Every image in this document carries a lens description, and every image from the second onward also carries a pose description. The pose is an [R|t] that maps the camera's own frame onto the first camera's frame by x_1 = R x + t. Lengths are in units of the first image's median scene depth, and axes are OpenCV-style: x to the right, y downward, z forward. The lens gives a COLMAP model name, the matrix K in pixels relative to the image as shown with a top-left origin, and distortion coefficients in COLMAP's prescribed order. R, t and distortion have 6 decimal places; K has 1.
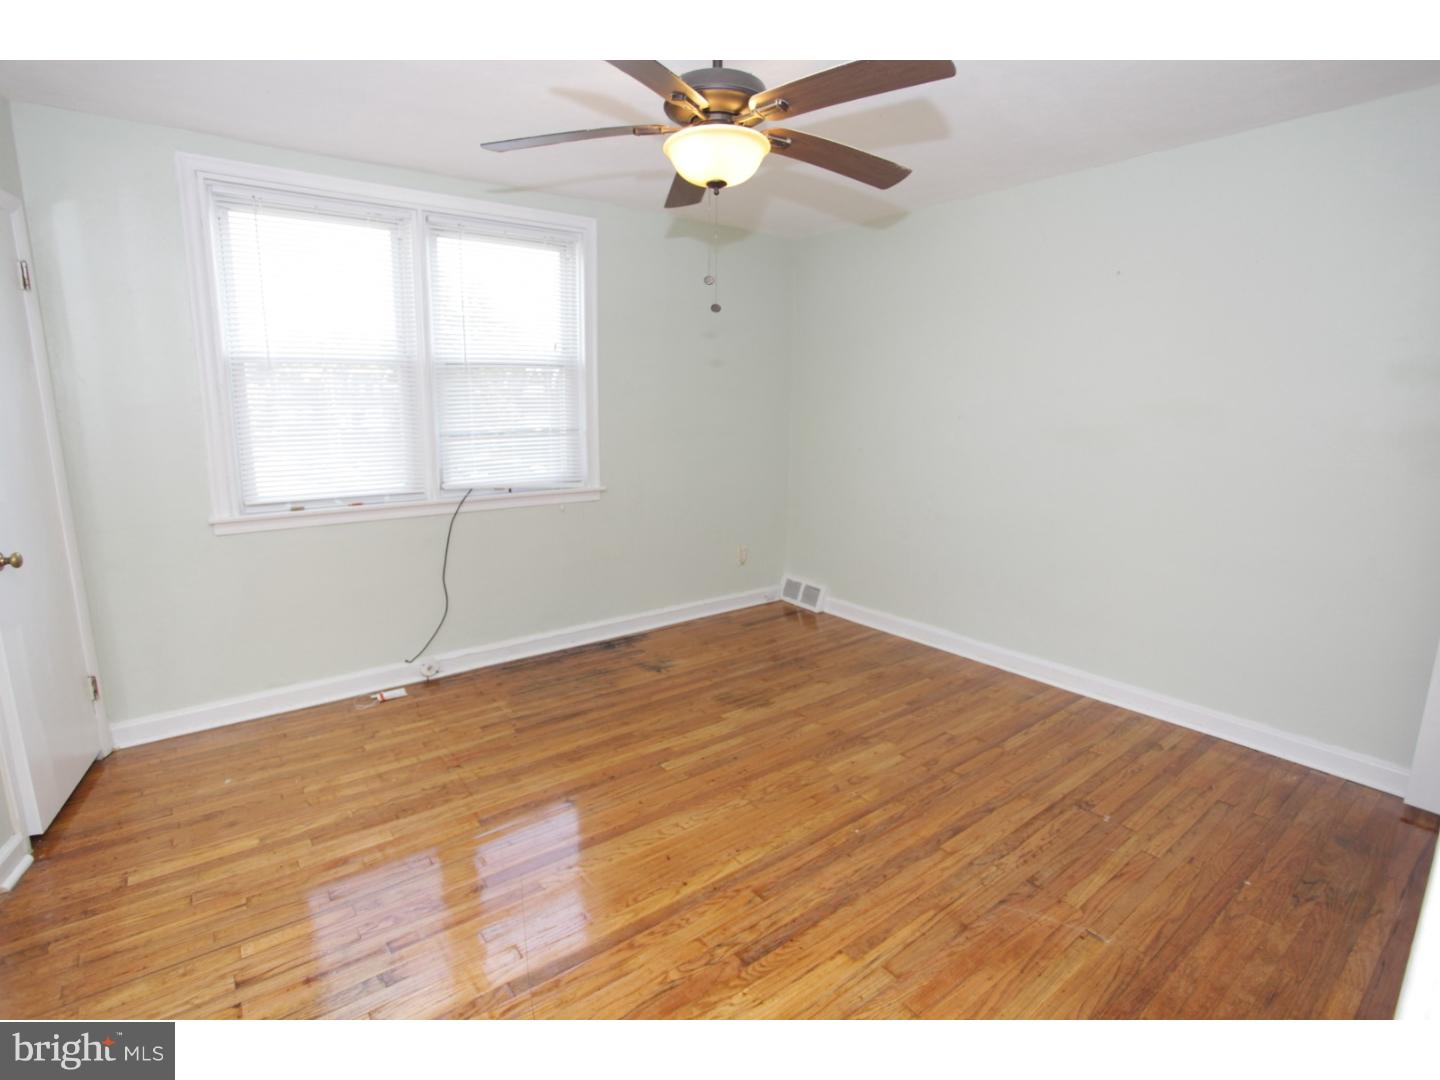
lens RADIAL K [[707.9, 0, 709.4], [0, 707.9, 542.2], [0, 0, 1]] dist [-0.065489, 0.025401]
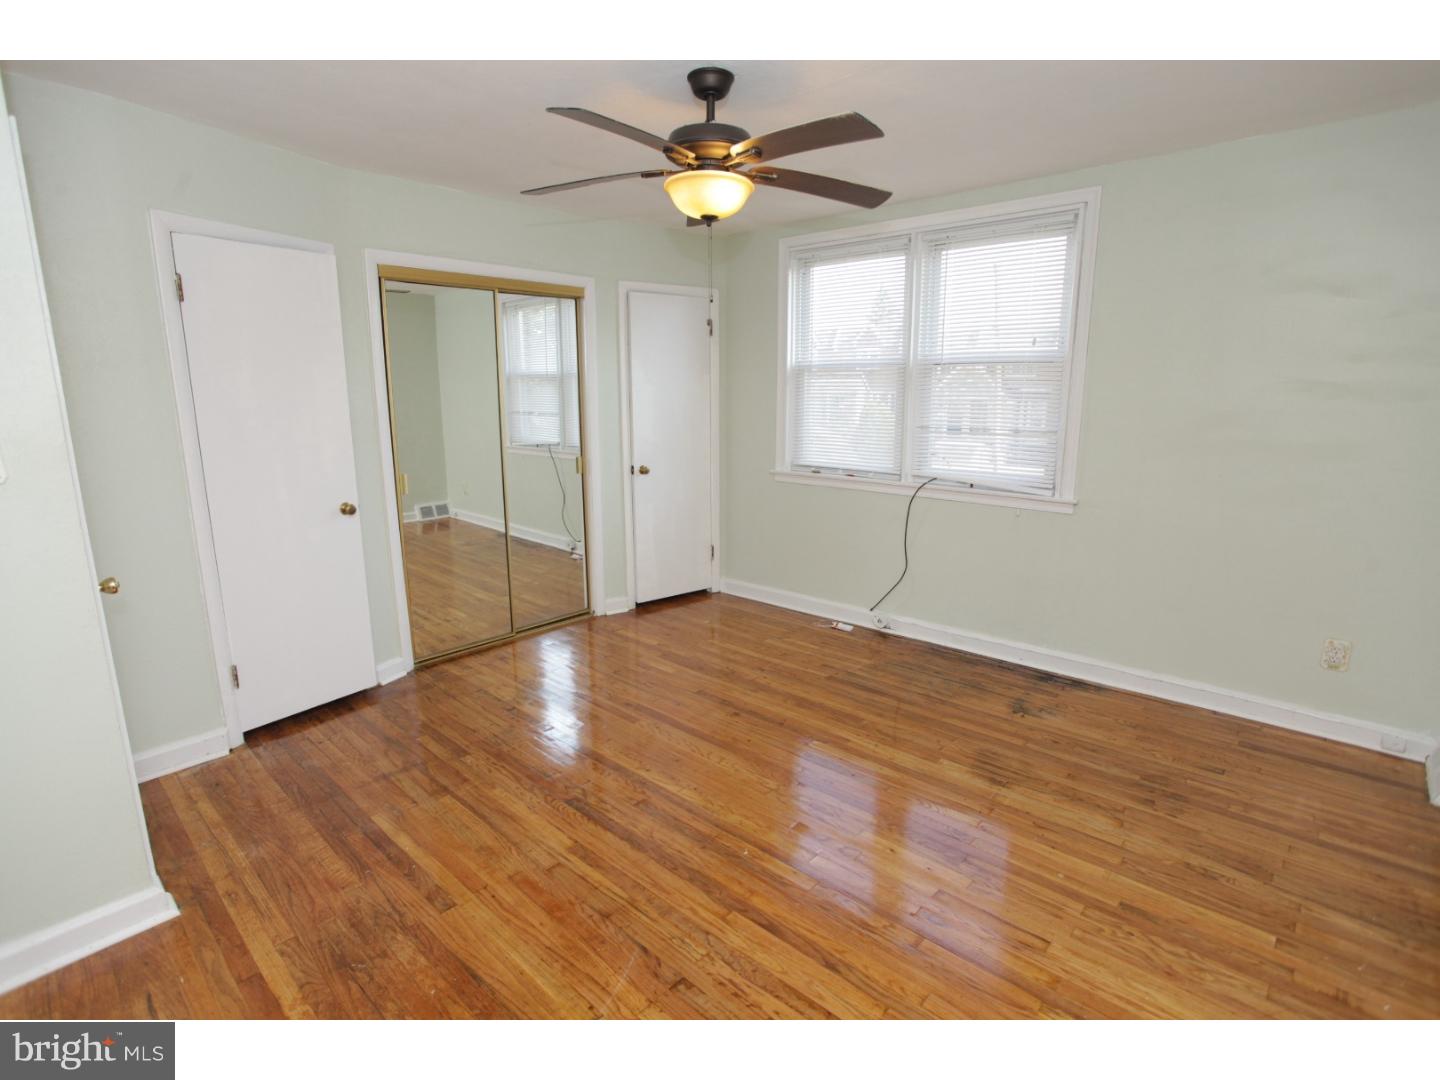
lens RADIAL K [[707.9, 0, 709.4], [0, 707.9, 542.2], [0, 0, 1]] dist [-0.065489, 0.025401]
pose [[0.168465, 0.200576, -0.965085, 0.752812], [-0.188413, 0.967578, 0.168205, -0.107315], [0.967533, 0.153497, 0.200794, 0.503314]]
